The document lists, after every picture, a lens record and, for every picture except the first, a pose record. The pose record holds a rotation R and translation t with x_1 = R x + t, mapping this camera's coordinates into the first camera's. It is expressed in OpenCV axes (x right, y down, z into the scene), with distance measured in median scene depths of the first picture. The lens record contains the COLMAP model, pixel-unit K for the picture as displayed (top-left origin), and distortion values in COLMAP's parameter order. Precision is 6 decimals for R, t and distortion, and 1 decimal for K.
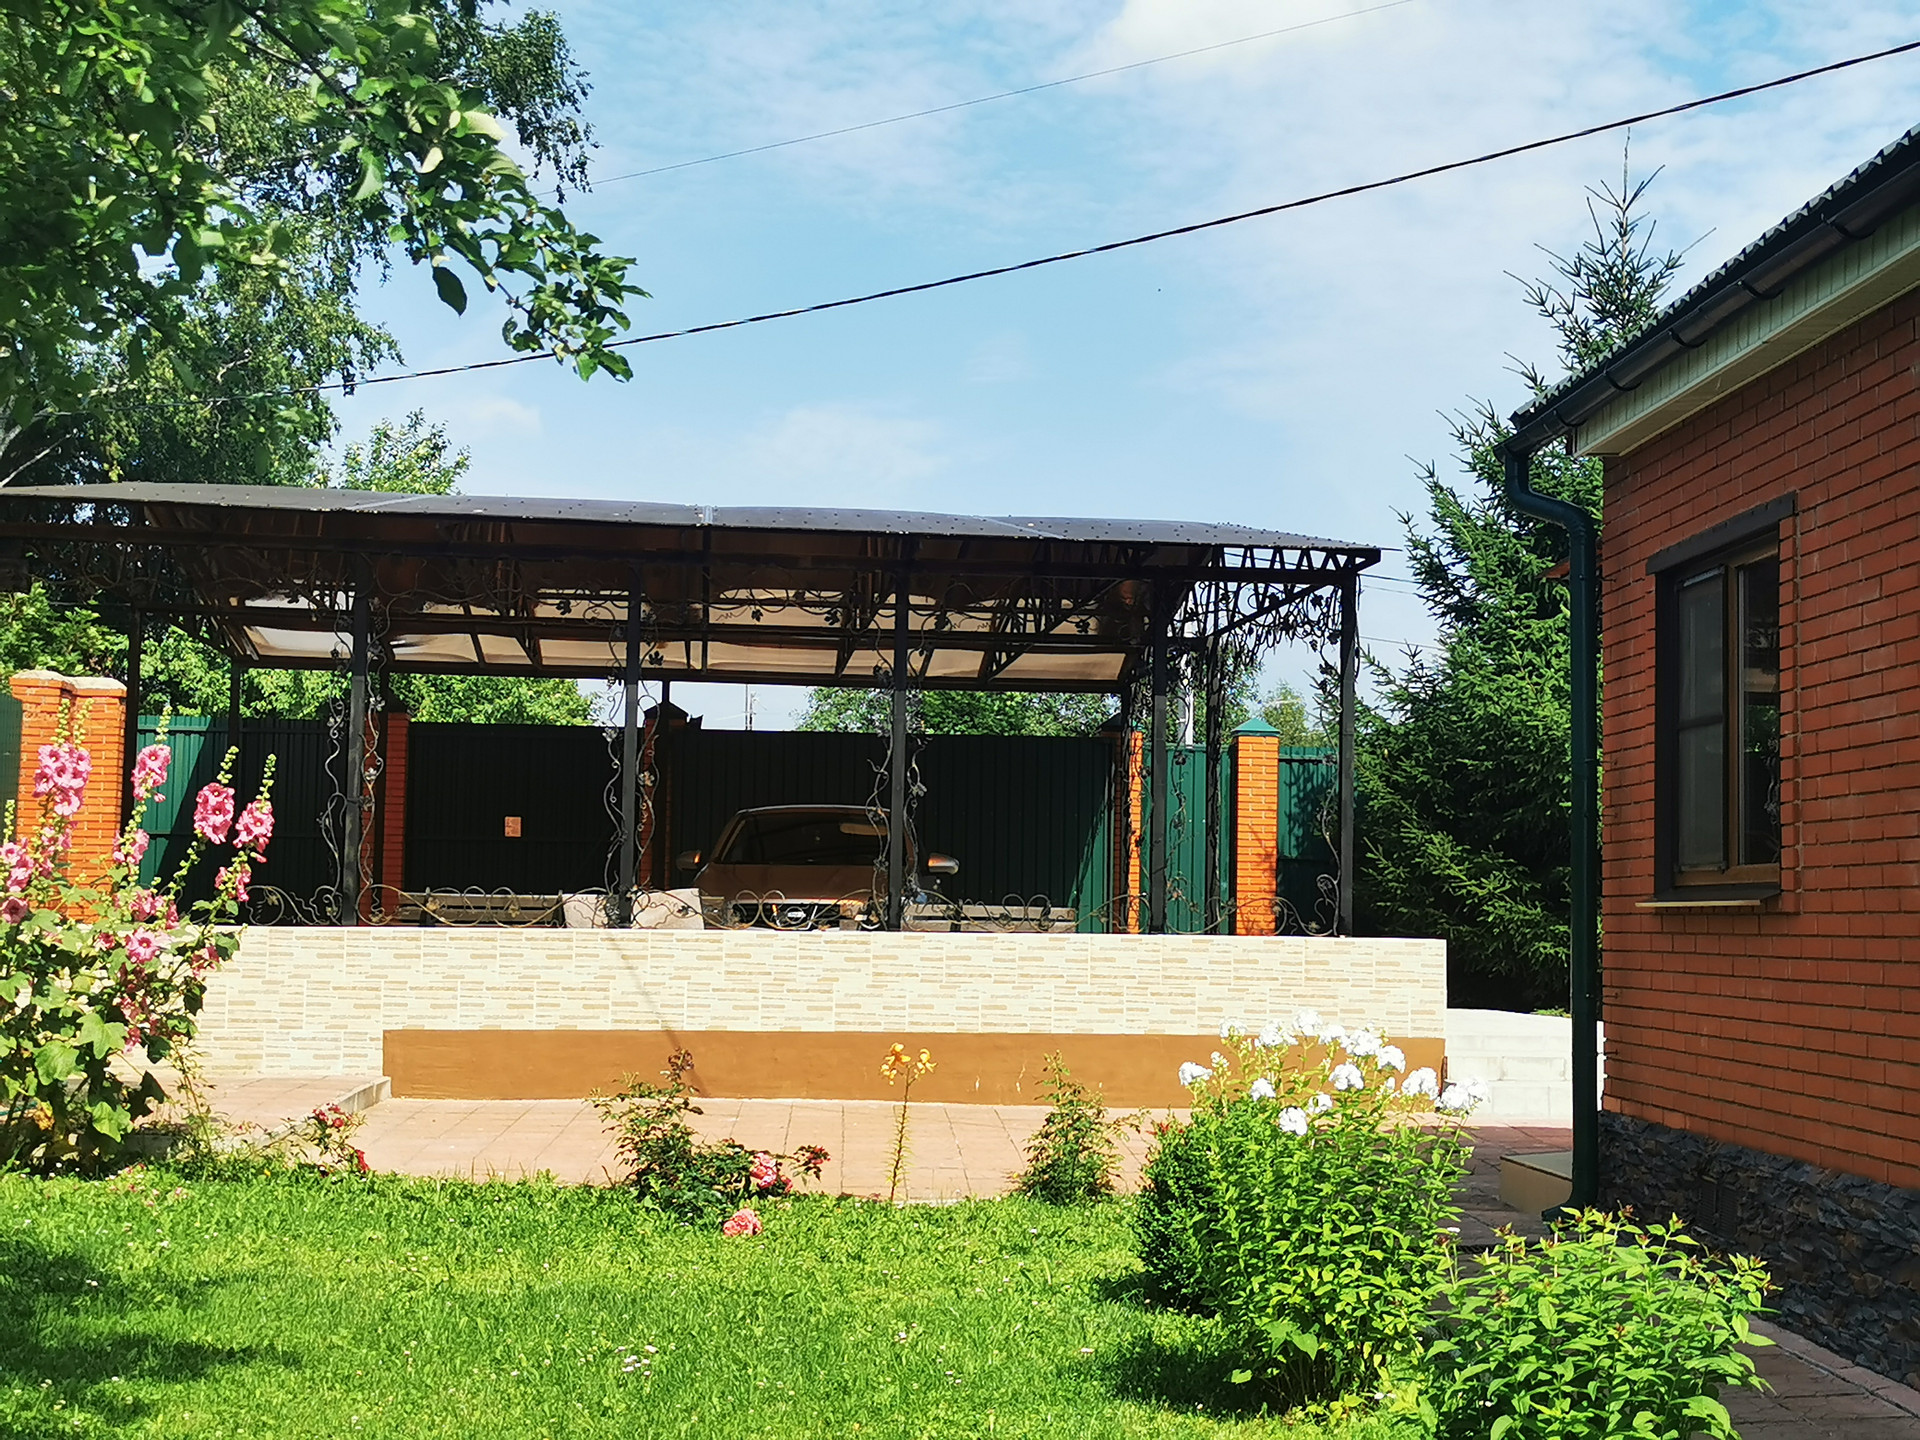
lens RADIAL K [[2575.5, 0, 956.0], [0, 2575.5, 721.6], [0, 0, 1]] dist [0.032415, 0.000000]
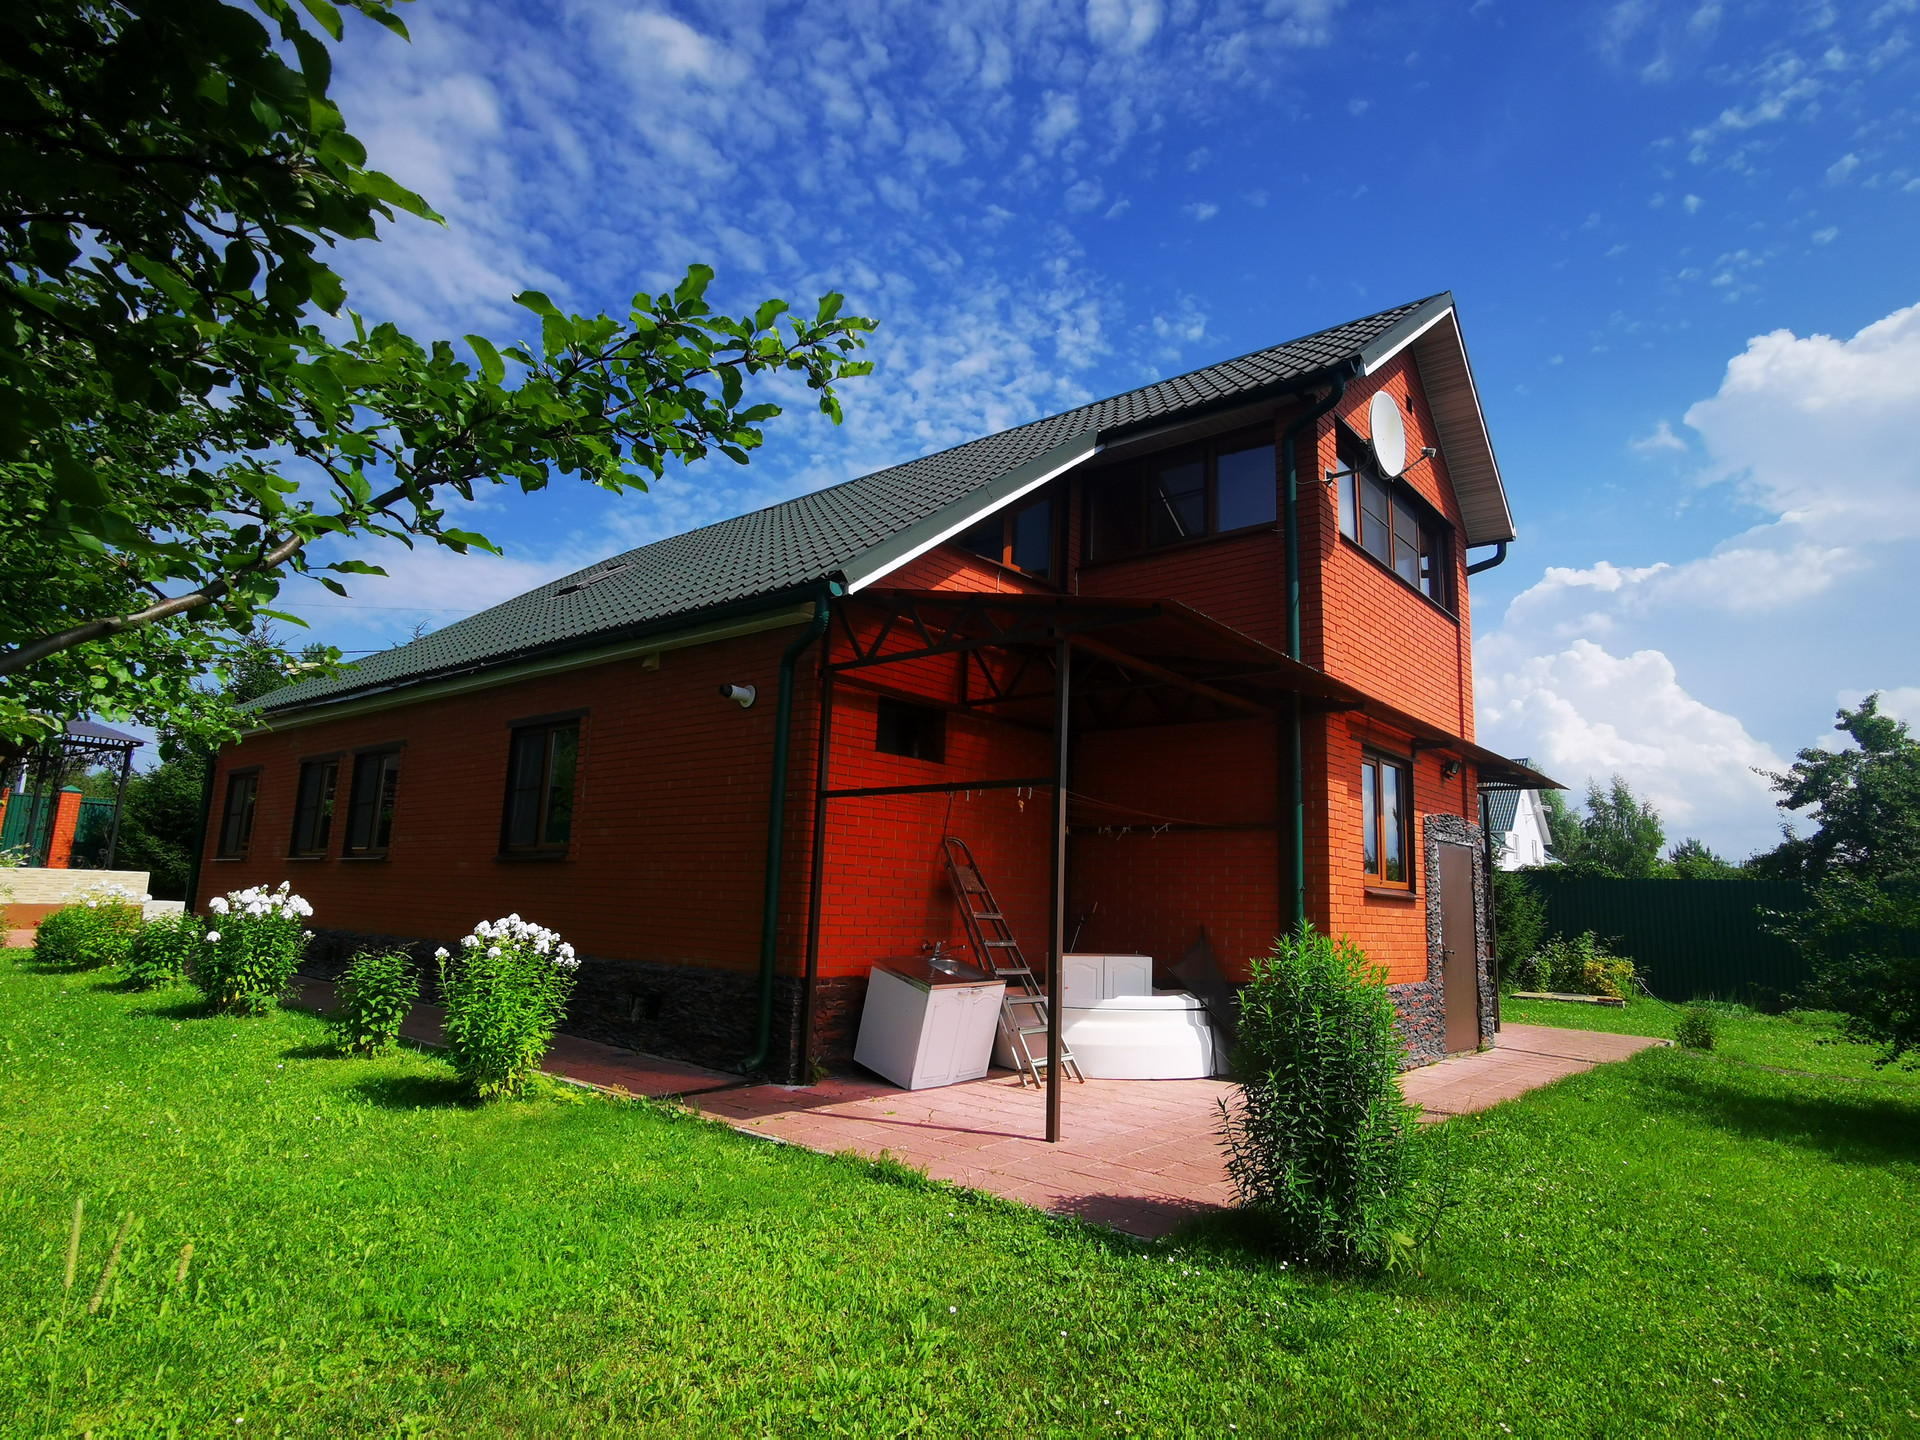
lens RADIAL K [[1103.0, 0, 960.4], [0, 1103.0, 718.2], [0, 0, 1]] dist [0.018631, 0.003668]
pose [[0.689960, 0.130237, 0.712035, -0.885894], [-0.079607, 0.991366, -0.104190, -0.276237], [-0.719457, 0.015204, 0.694371, -4.842649]]
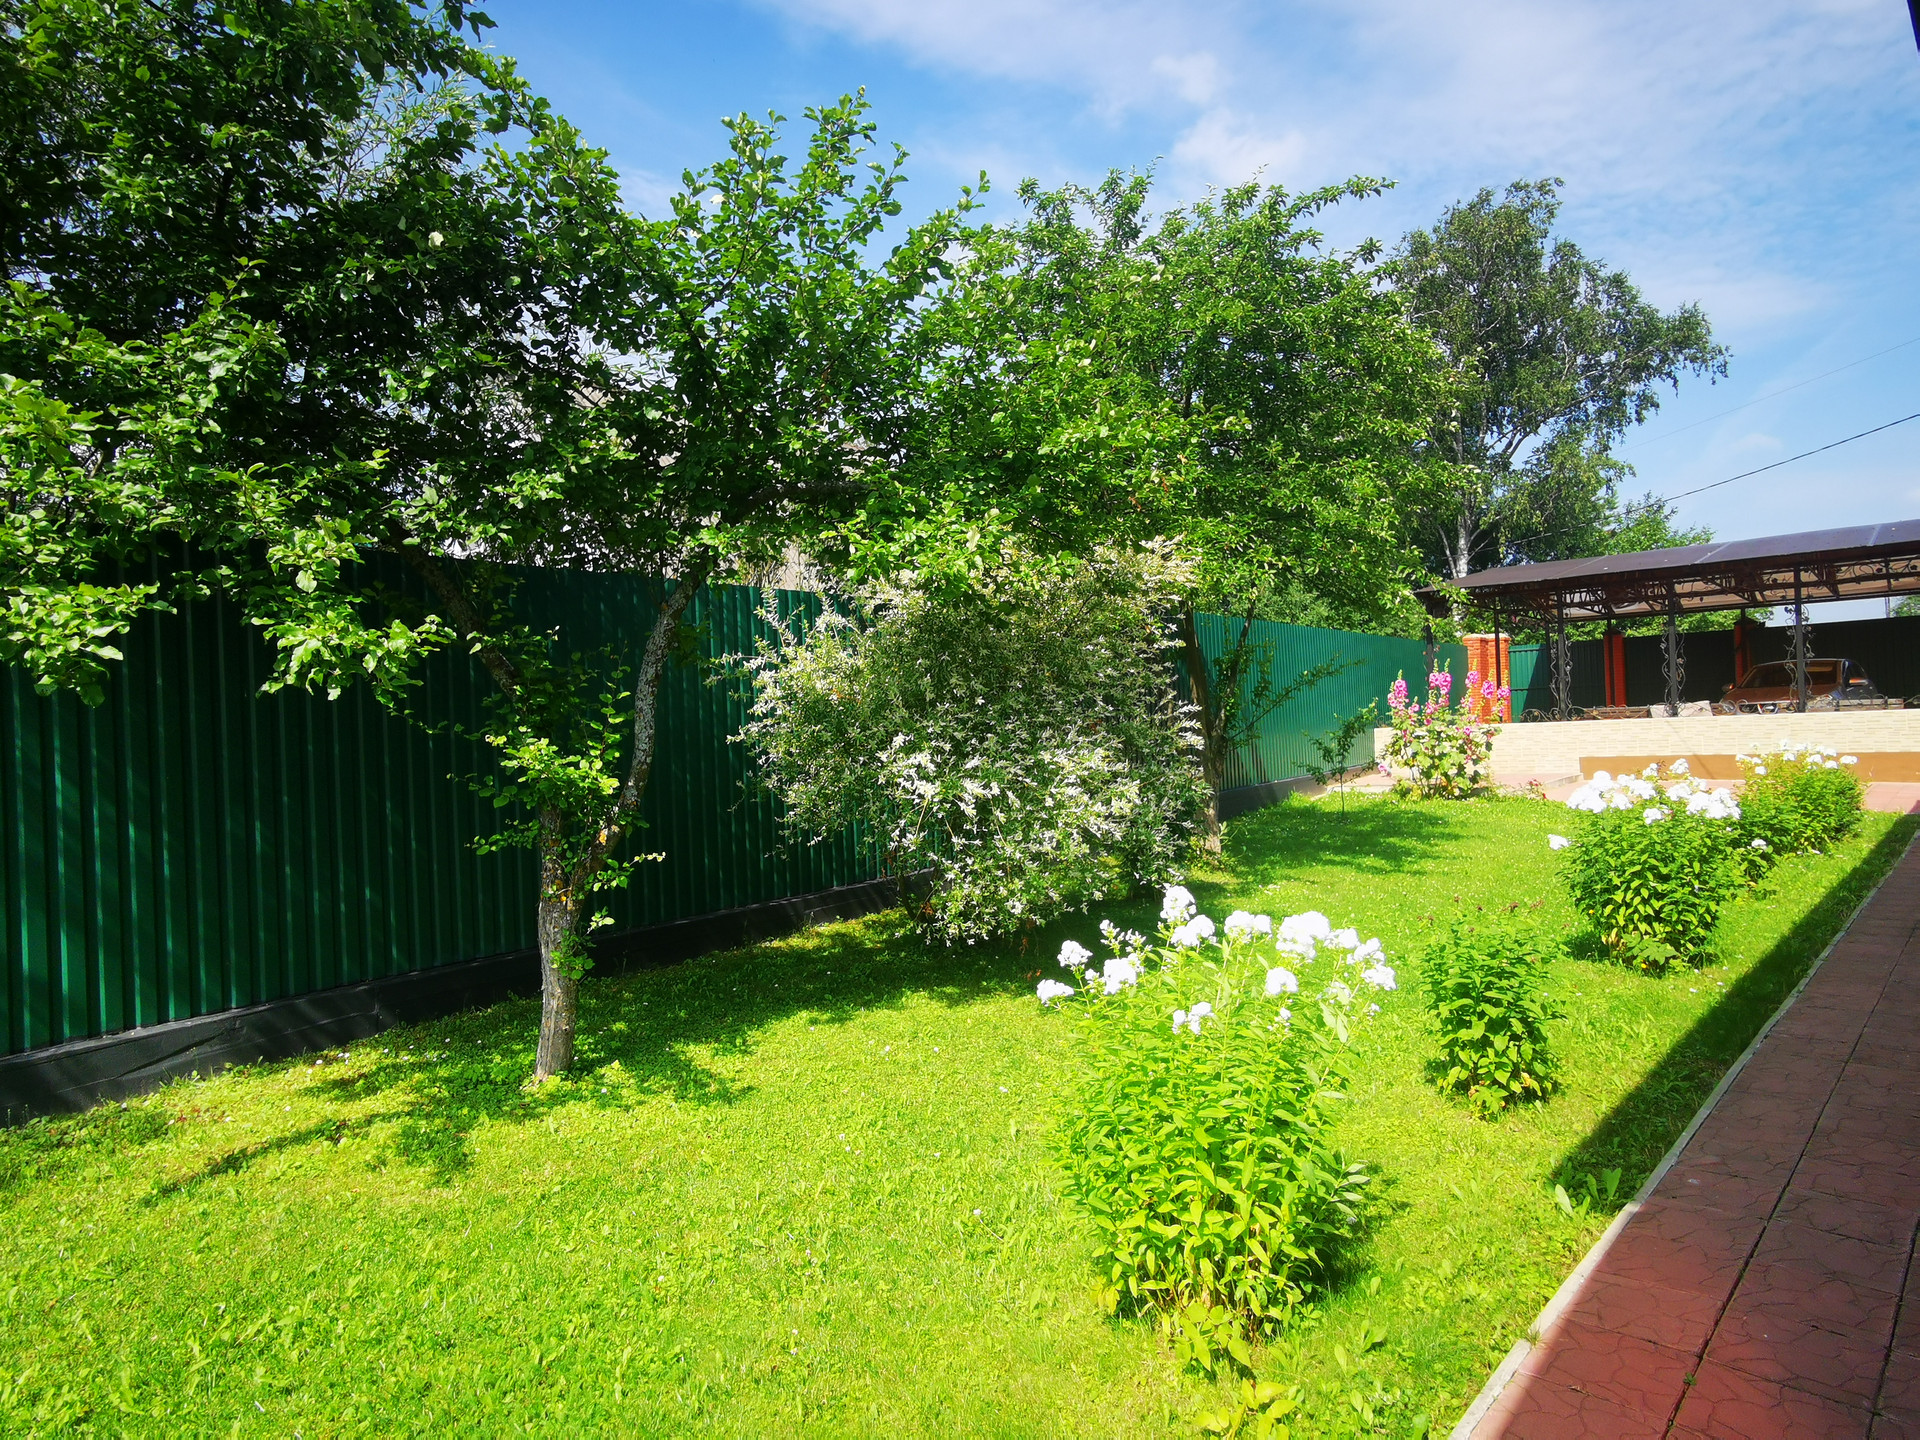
lens RADIAL K [[1103.0, 0, 1003.1], [0, 1103.0, 716.2], [0, 0, 1]] dist [0.018631, 0.003668]
pose [[0.702997, -0.051618, -0.709317, 0.196050], [0.102832, 0.994259, 0.029562, -0.026279], [0.703719, -0.093722, 0.704270, -0.301744]]
